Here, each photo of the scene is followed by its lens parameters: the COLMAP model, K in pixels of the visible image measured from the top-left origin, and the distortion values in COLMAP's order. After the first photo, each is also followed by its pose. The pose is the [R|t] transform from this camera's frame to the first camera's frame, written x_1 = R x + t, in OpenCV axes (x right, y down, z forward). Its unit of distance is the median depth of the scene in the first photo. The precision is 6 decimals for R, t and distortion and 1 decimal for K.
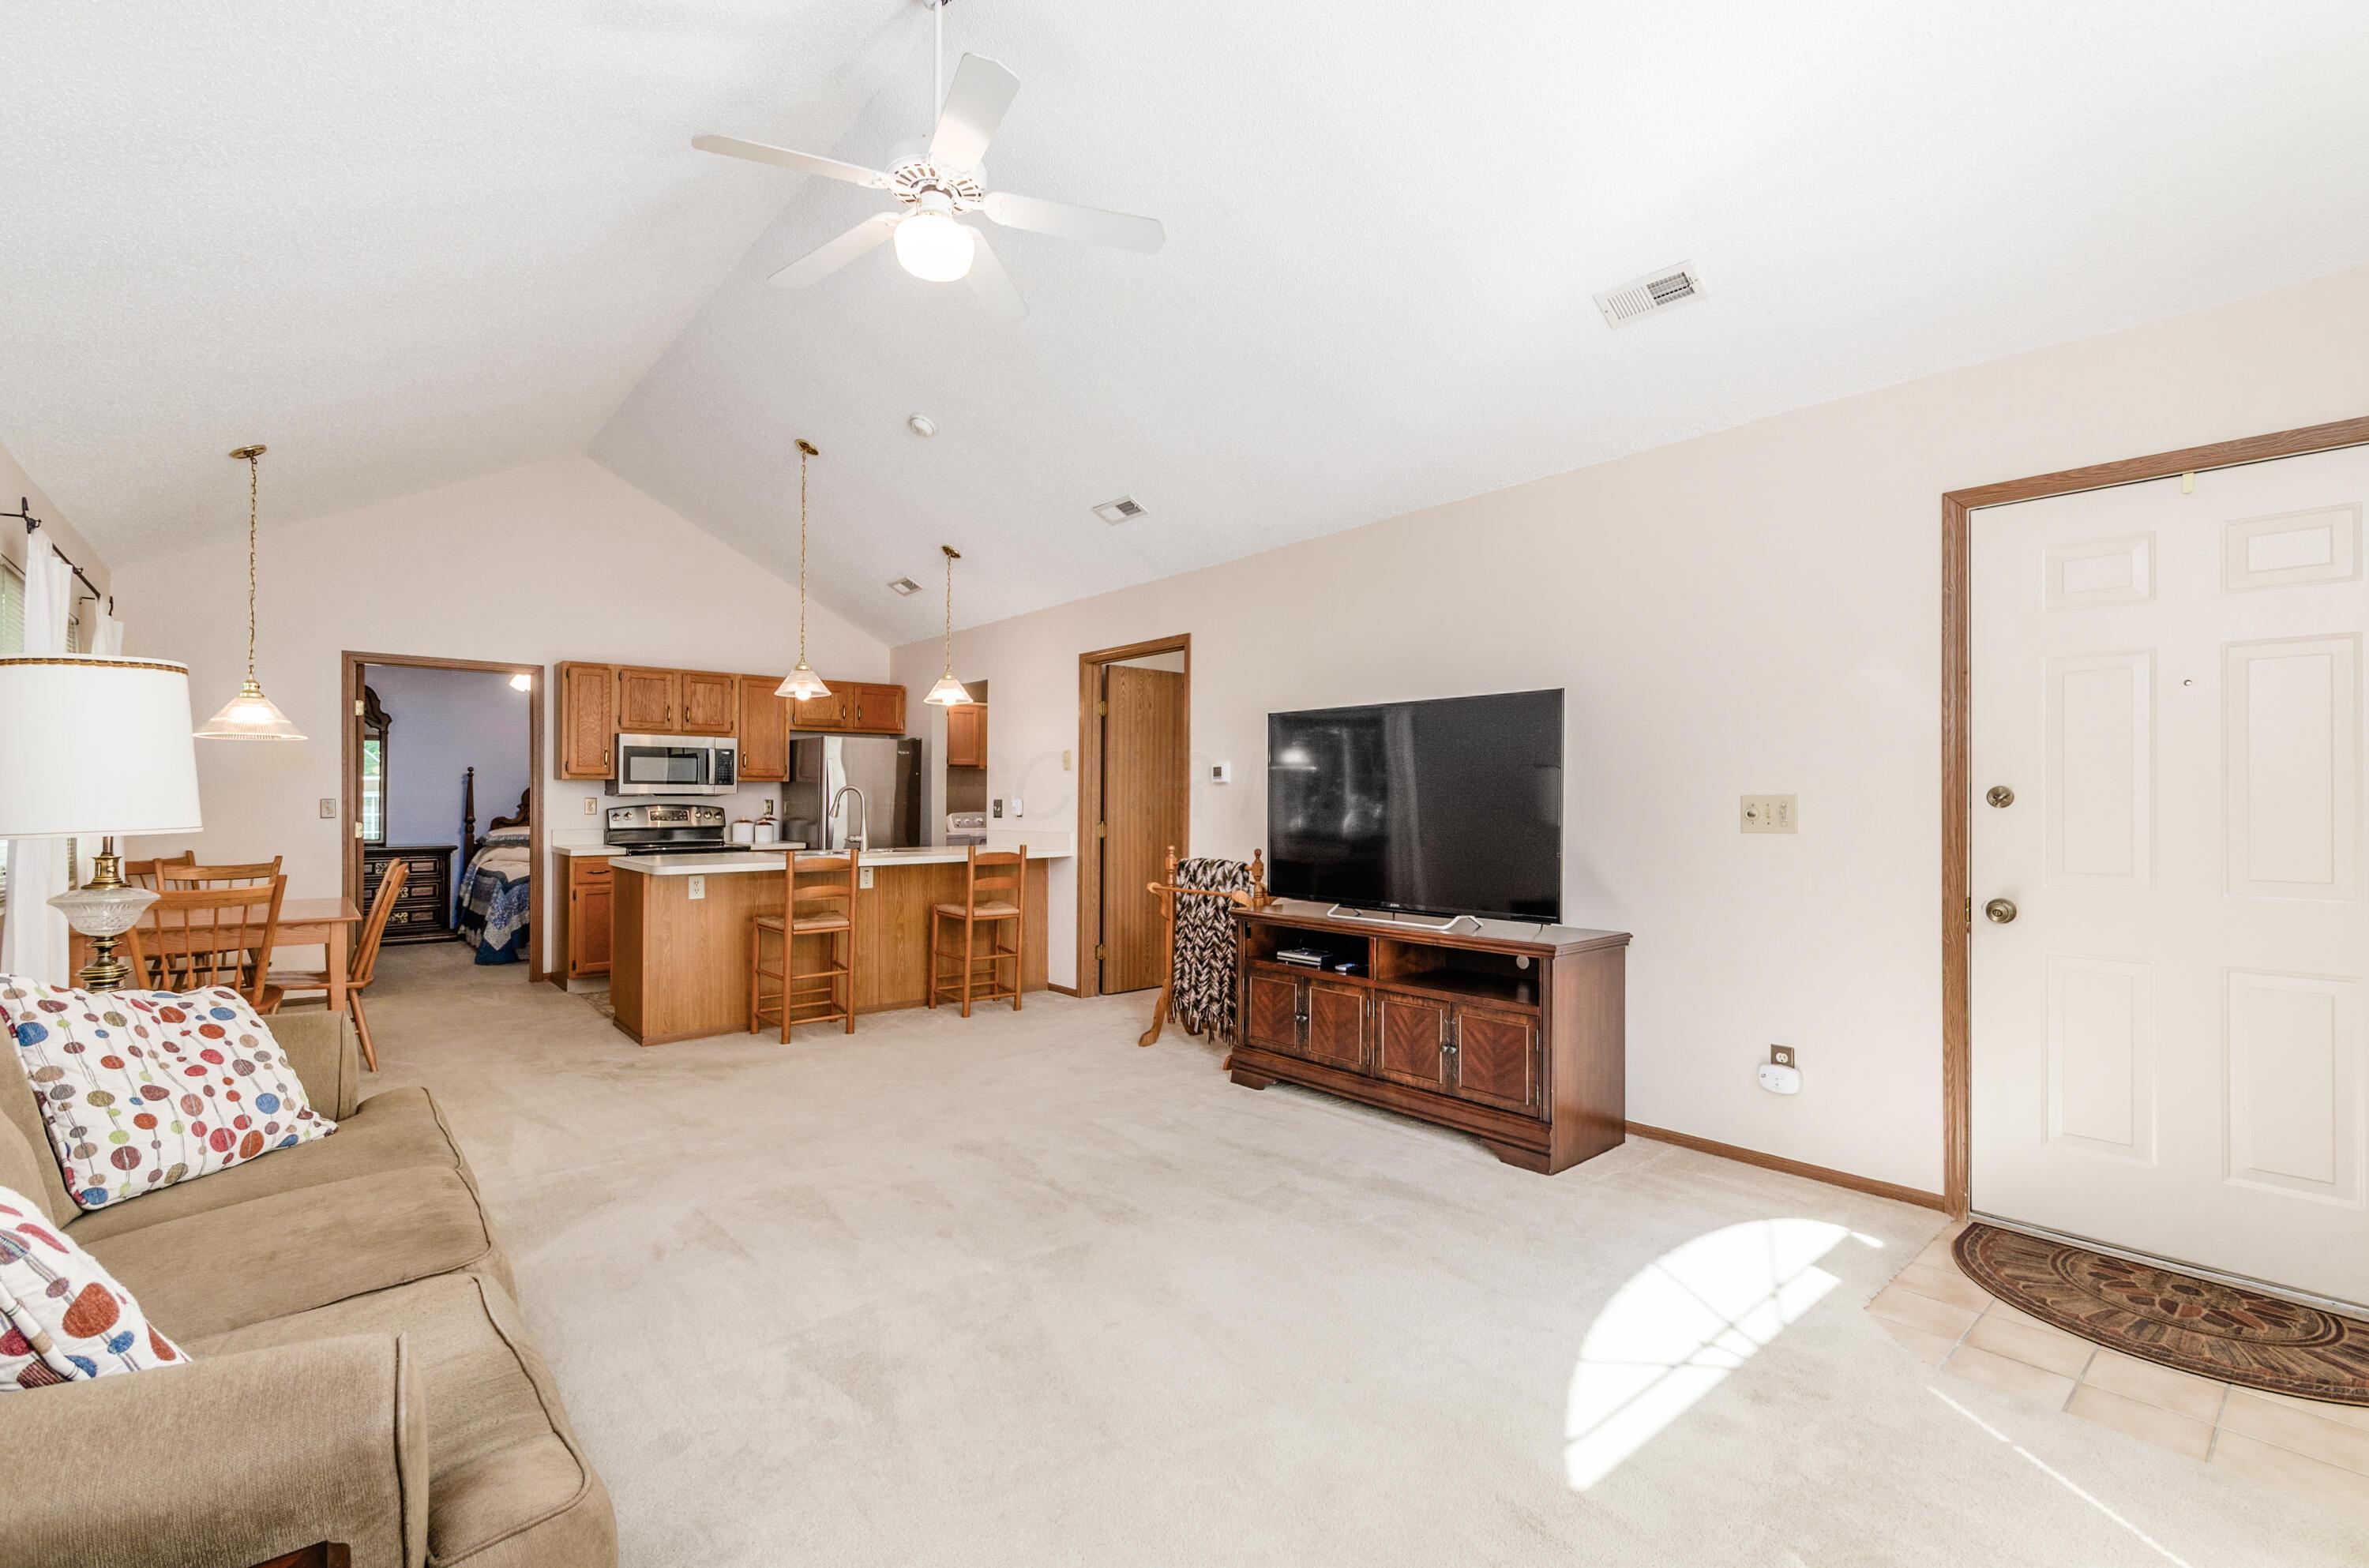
lens RADIAL K [[1029.8, 0, 1179.4], [0, 1029.8, 804.7], [0, 0, 1]] dist [0.001967, 0.000202]
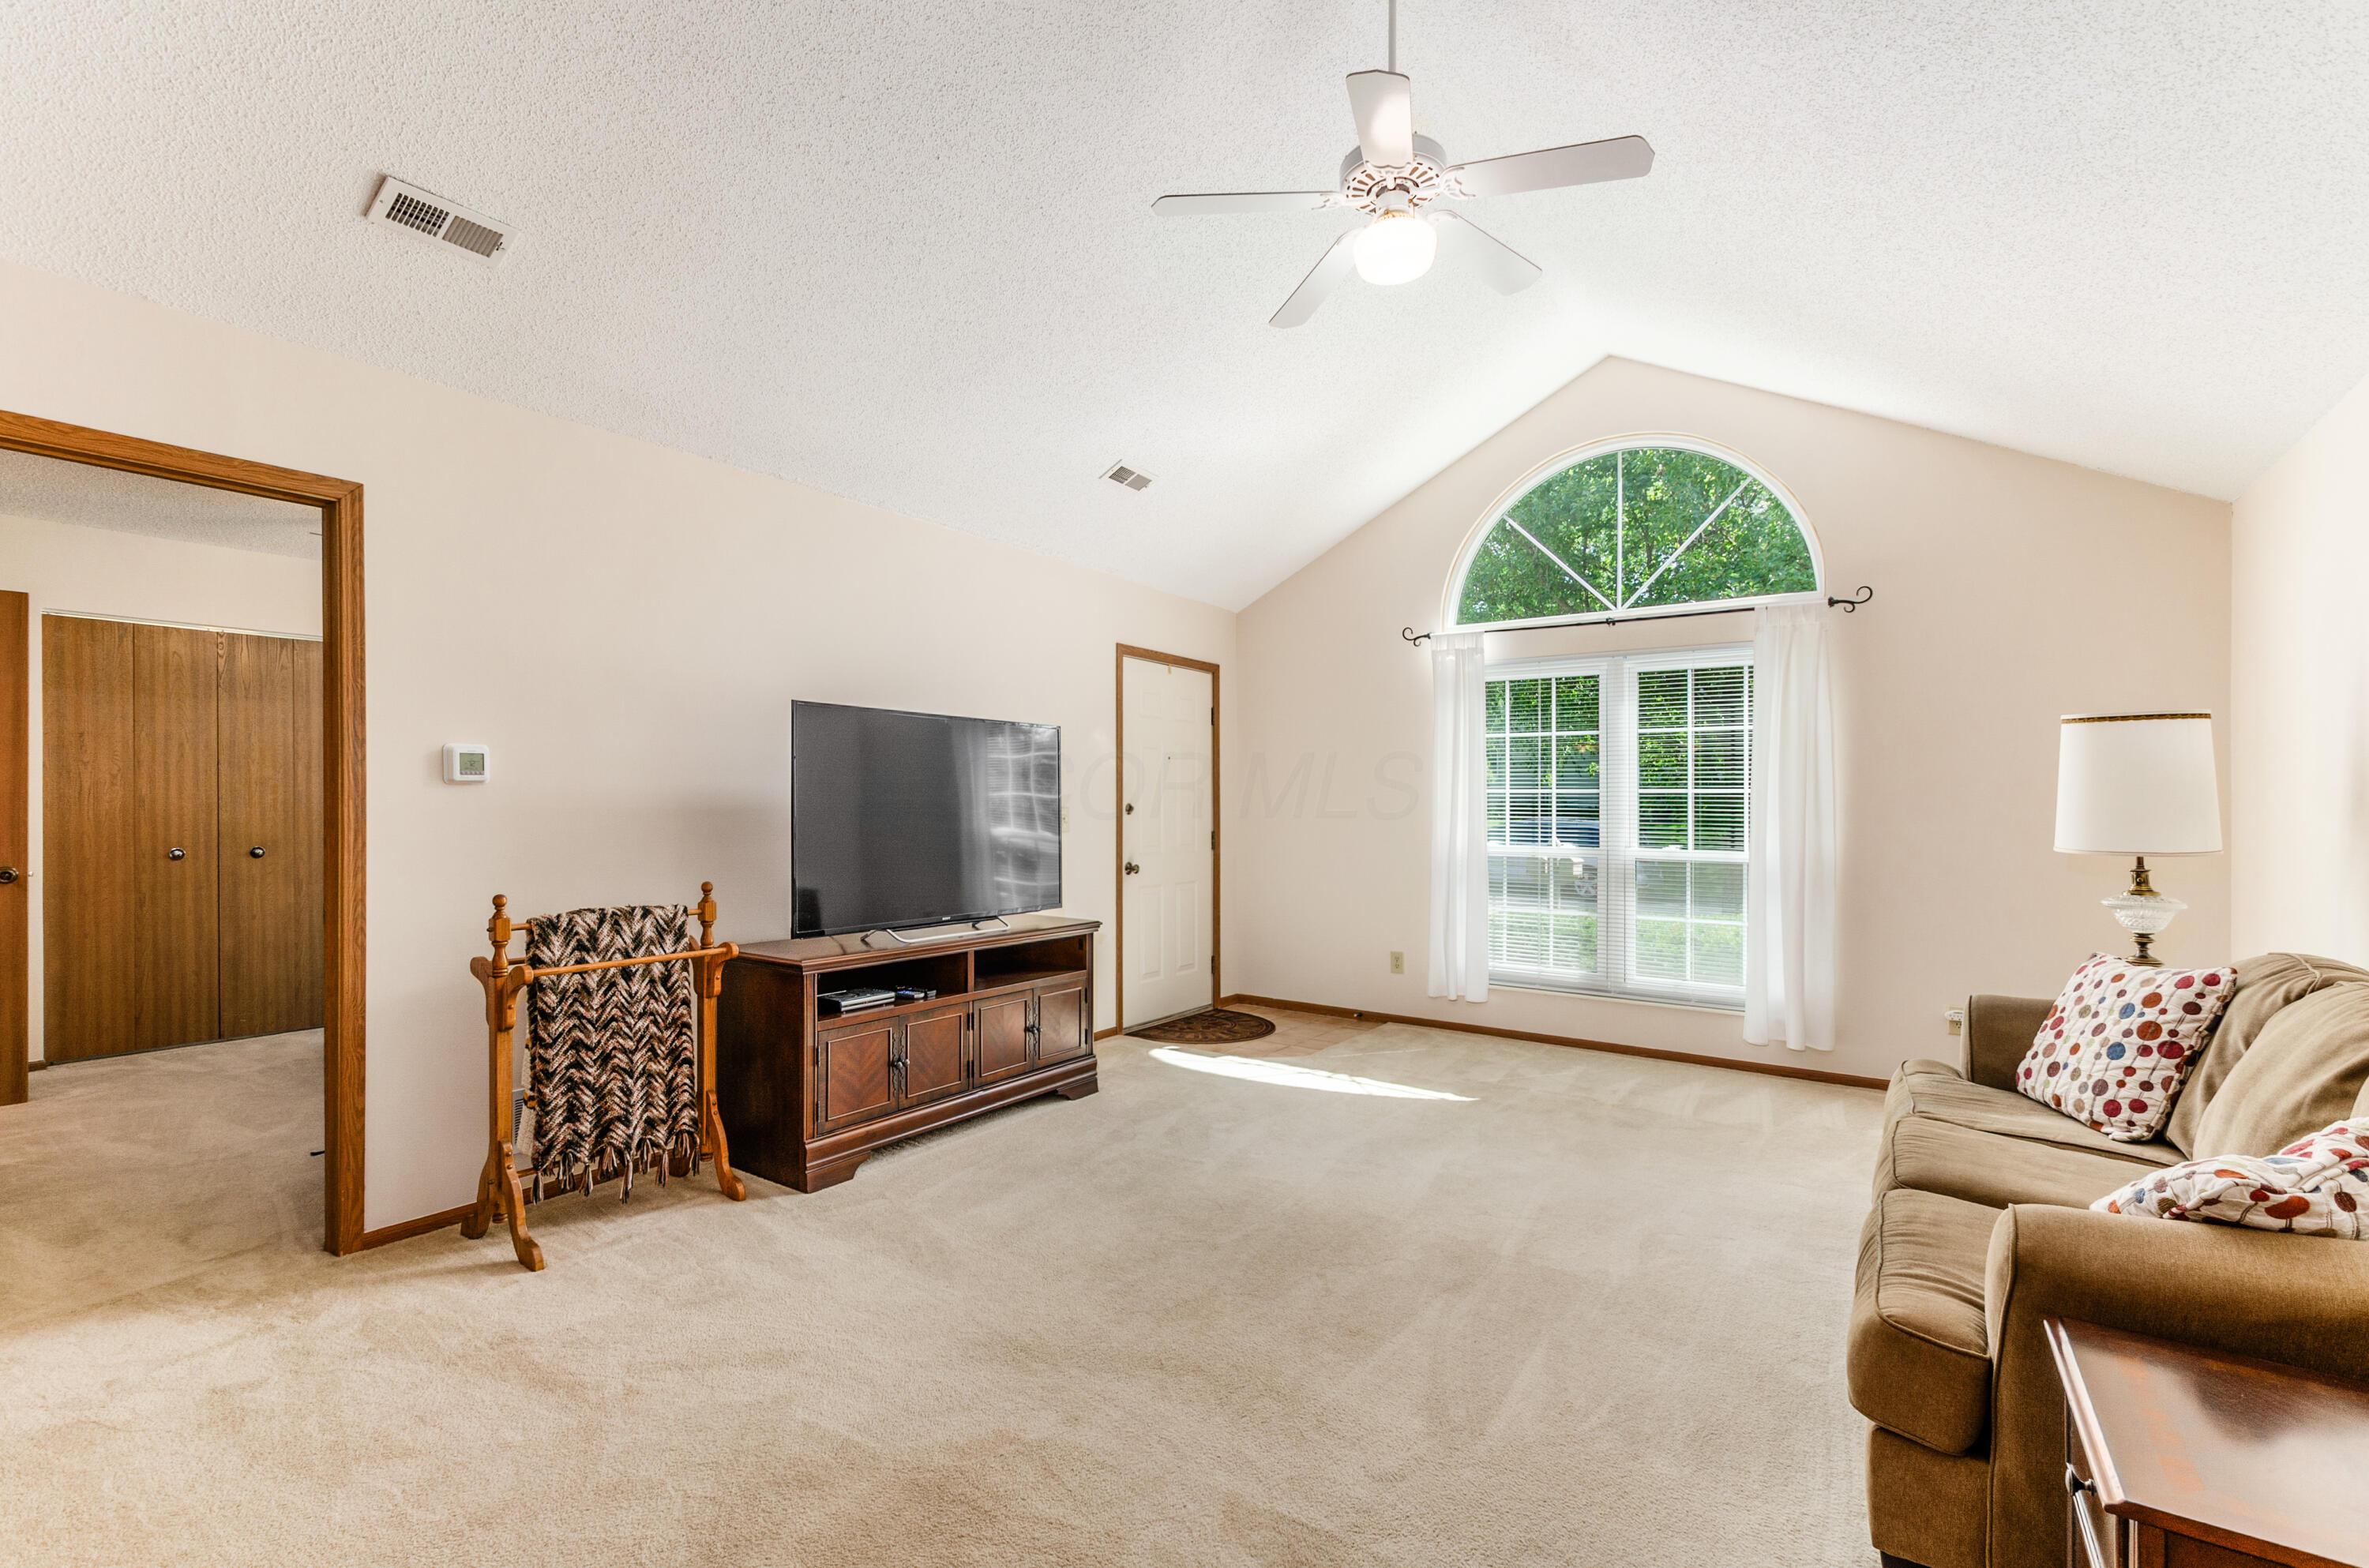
lens RADIAL K [[1029.8, 0, 1179.4], [0, 1029.8, 804.7], [0, 0, 1]] dist [0.001967, 0.000202]
pose [[-0.236705, -0.001992, 0.971580, -0.668572], [-0.002191, 0.999996, 0.001517, -0.011357], [-0.971579, -0.001770, -0.236709, 0.835174]]
